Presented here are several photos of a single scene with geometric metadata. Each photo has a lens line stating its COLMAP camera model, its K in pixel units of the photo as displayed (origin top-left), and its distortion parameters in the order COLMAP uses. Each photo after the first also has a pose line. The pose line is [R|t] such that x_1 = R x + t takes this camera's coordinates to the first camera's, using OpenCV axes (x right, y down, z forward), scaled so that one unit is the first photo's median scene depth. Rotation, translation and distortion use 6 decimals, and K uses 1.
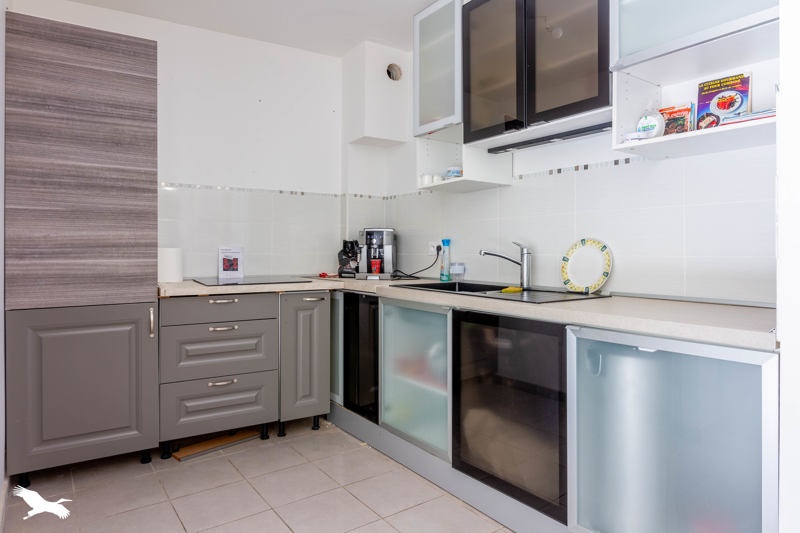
lens RADIAL K [[485.3, 0, 397.8], [0, 485.3, 247.1], [0, 0, 1]] dist [-0.001352, -0.001772]
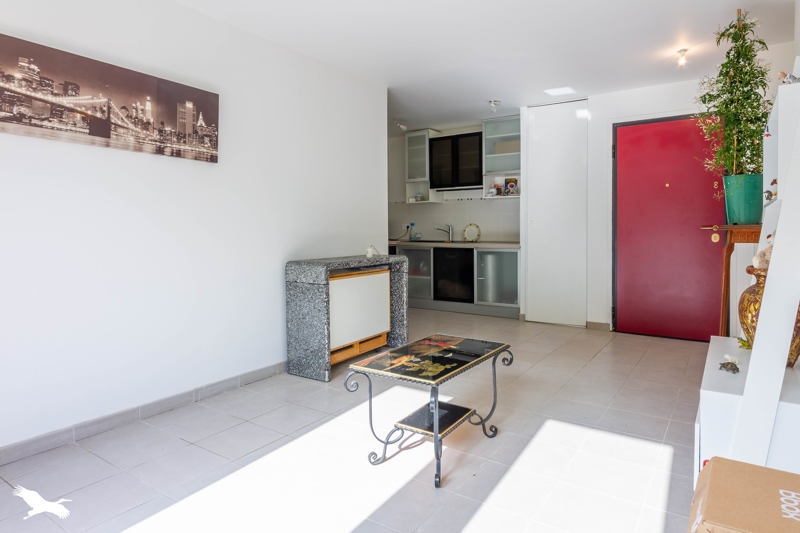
lens RADIAL K [[452.4, 0, 402.0], [0, 452.4, 228.8], [0, 0, 1]] dist [-0.000982, -0.000234]
pose [[0.940749, -0.004490, 0.339073, -0.995073], [0.001812, 0.999965, 0.008213, -0.009482], [-0.339098, -0.007112, 0.940724, -1.527492]]
